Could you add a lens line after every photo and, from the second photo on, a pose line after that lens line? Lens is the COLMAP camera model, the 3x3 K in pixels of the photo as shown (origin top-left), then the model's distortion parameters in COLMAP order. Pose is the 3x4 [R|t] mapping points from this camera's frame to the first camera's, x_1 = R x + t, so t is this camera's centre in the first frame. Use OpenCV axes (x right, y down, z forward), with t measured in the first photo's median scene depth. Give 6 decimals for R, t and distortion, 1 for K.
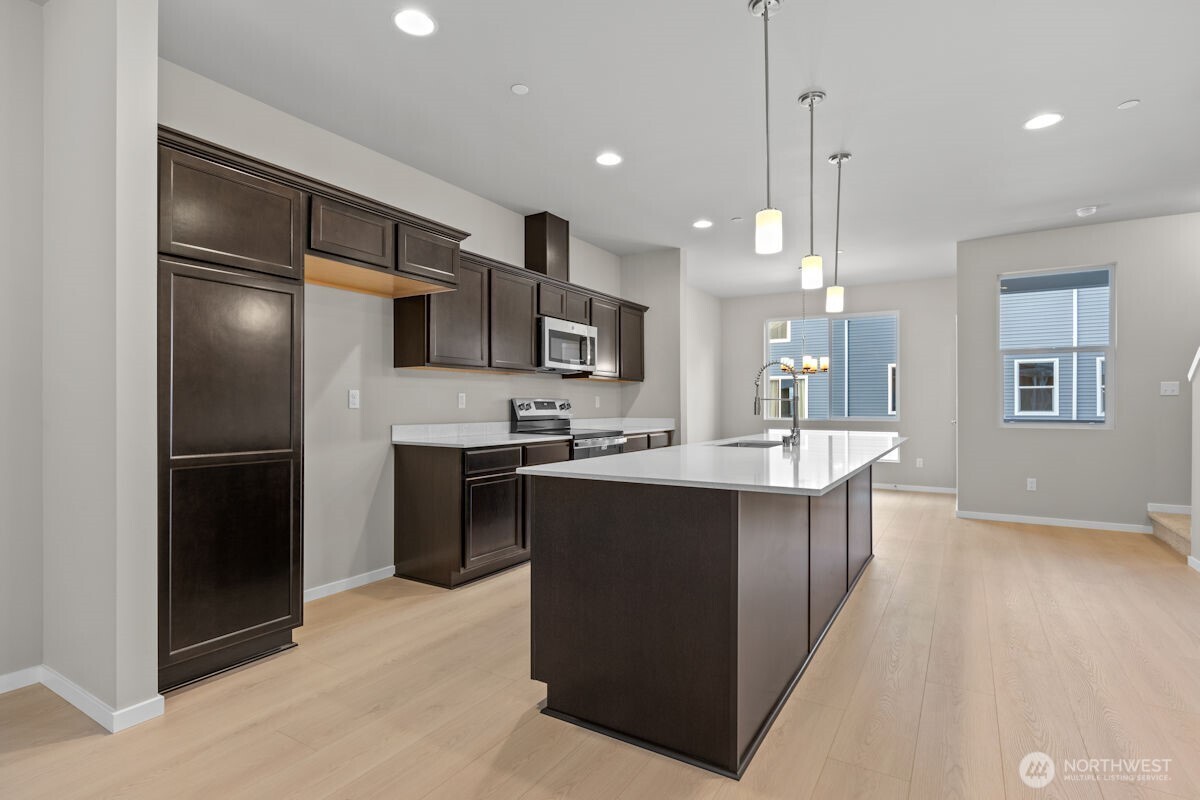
lens RADIAL K [[594.5, 0, 603.0], [0, 594.5, 404.5], [0, 0, 1]] dist [-0.000790, -0.000234]
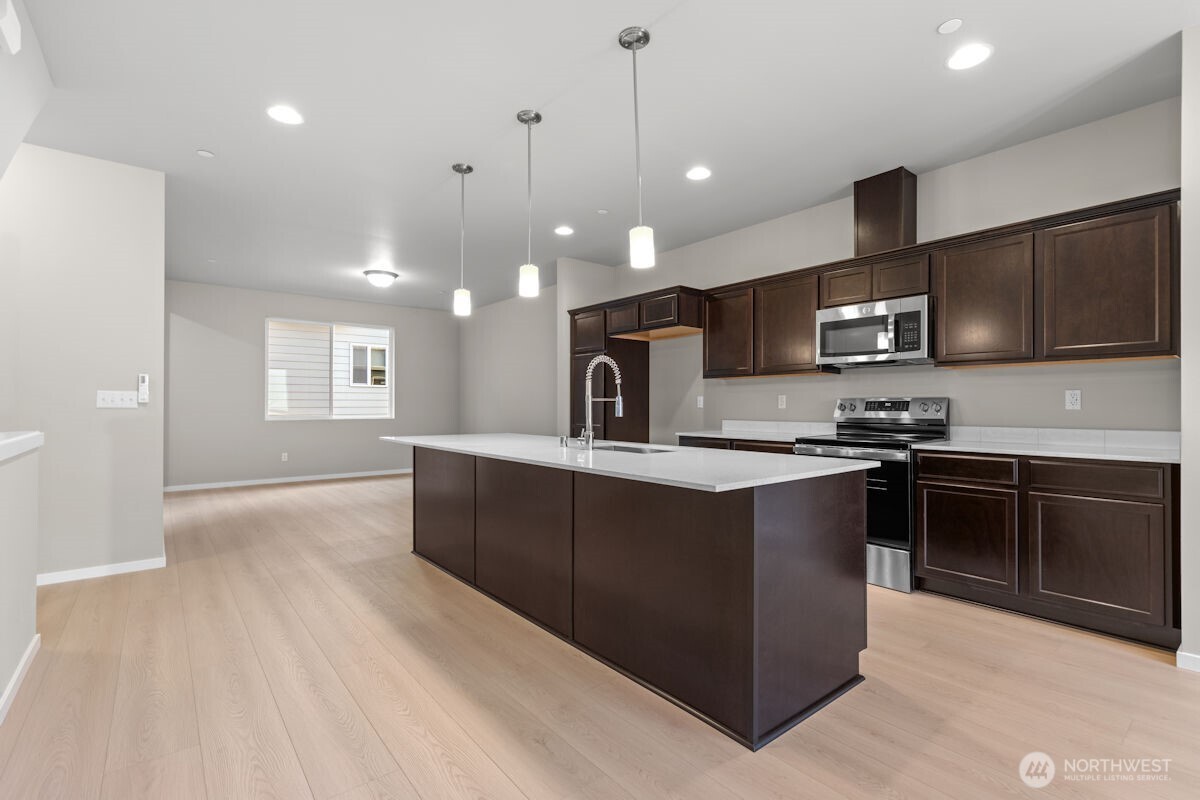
lens RADIAL K [[548.4, 0, 603.2], [0, 548.4, 406.4], [0, 0, 1]] dist [0.000686, 0.001175]
pose [[-0.339126, -0.000859, -0.940740, 0.818970], [0.000016, 1.000000, -0.000919, 0.002728], [0.940741, -0.000327, -0.339126, 0.971791]]
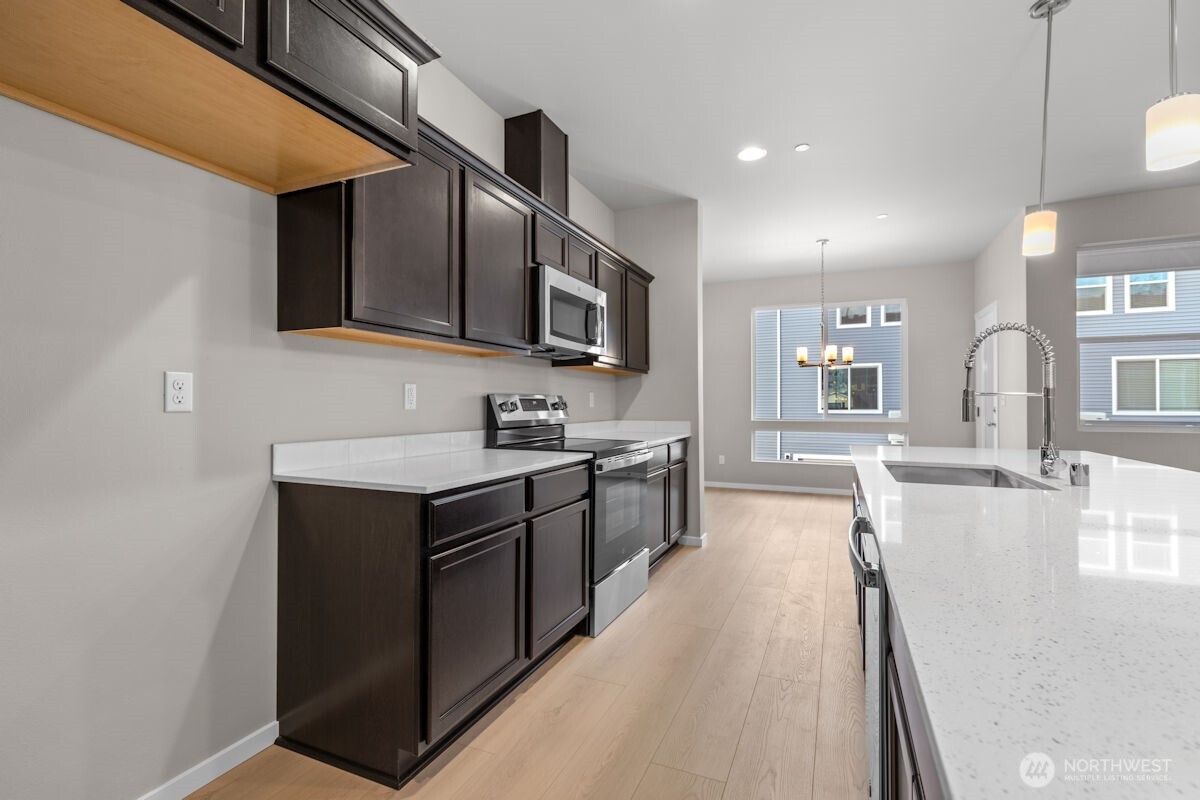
lens RADIAL K [[548.4, 0, 604.2], [0, 548.4, 400.2], [0, 0, 1]] dist [0.000686, 0.001175]
pose [[0.989845, 0.000666, 0.142152, -0.117250], [0.000193, 0.999982, -0.006034, 0.000242], [-0.142154, 0.006000, 0.989826, 0.409766]]
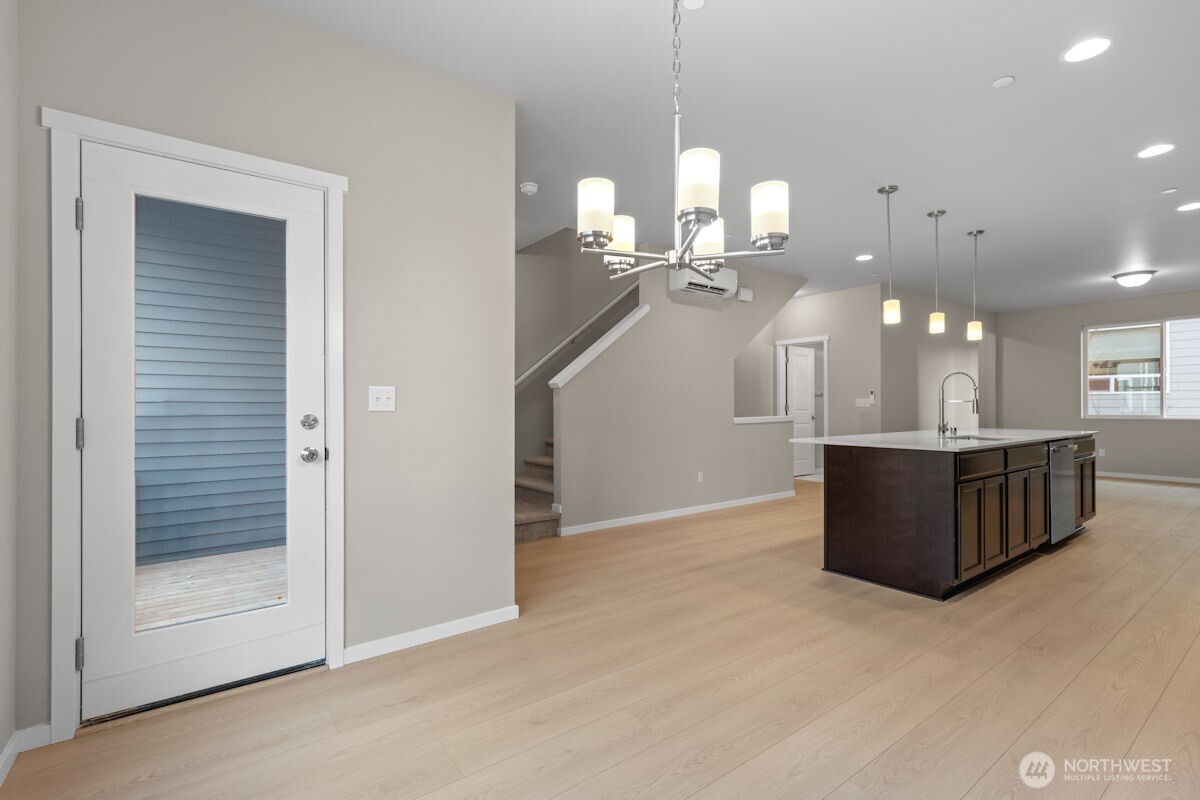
lens RADIAL K [[548.4, 0, 604.4], [0, 548.4, 399.5], [0, 0, 1]] dist [0.000686, 0.001175]
pose [[-0.928805, 0.004873, 0.370538, 0.427062], [0.000589, 0.999932, -0.011673, 0.000979], [-0.370569, -0.010623, -0.928744, 1.795931]]
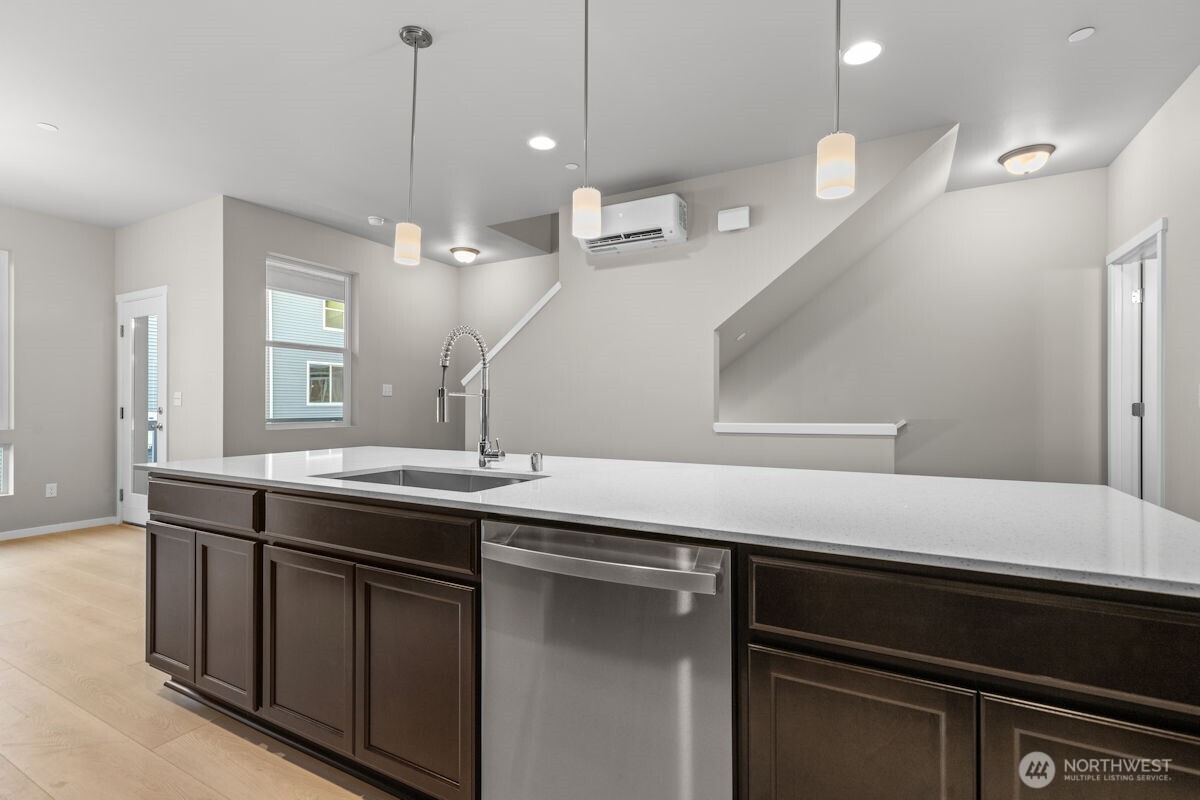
lens RADIAL K [[548.4, 0, 605.0], [0, 548.4, 402.7], [0, 0, 1]] dist [0.000686, 0.001175]
pose [[-0.050445, -0.000320, 0.998727, -0.191971], [0.000818, 1.000000, 0.000362, -0.000109], [-0.998726, 0.000835, -0.050445, 0.667998]]
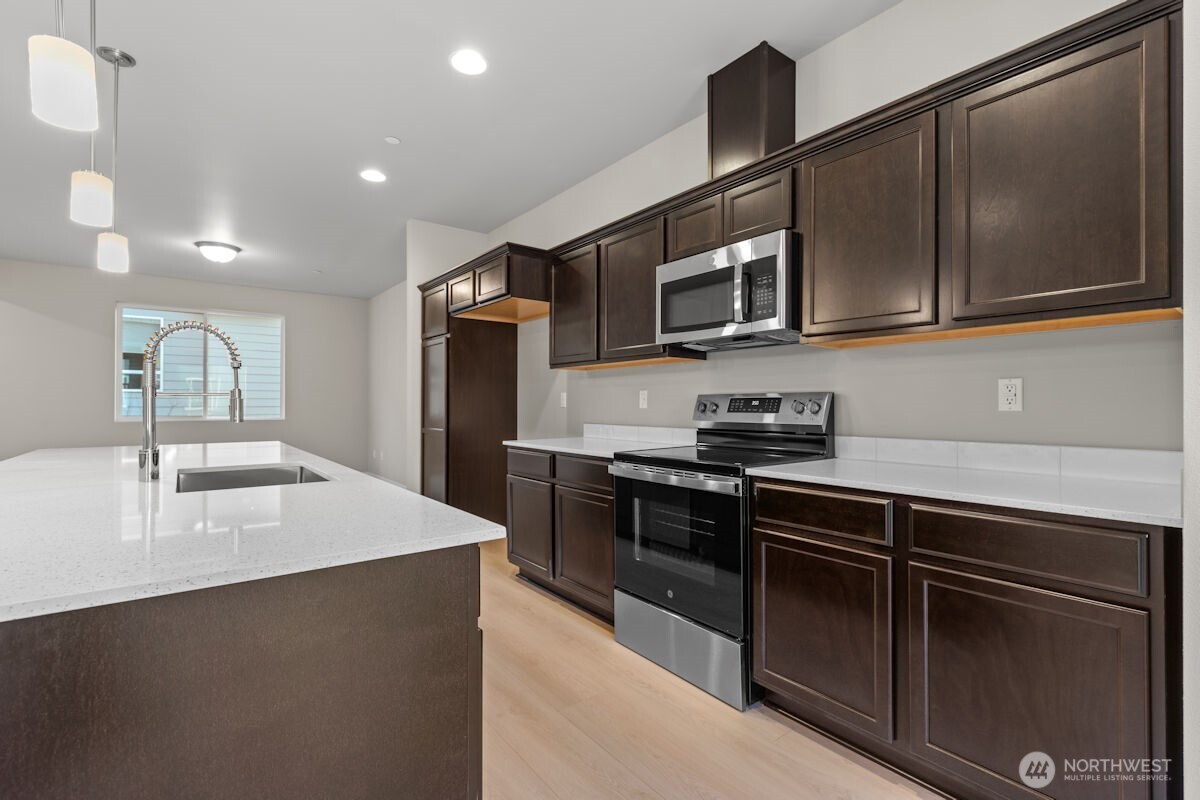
lens RADIAL K [[548.4, 0, 603.6], [0, 548.4, 404.8], [0, 0, 1]] dist [0.000686, 0.001175]
pose [[-0.365672, -0.001798, -0.930742, 0.471254], [0.000096, 0.999998, -0.001970, 0.002052], [0.930744, -0.000810, -0.365671, 1.156280]]
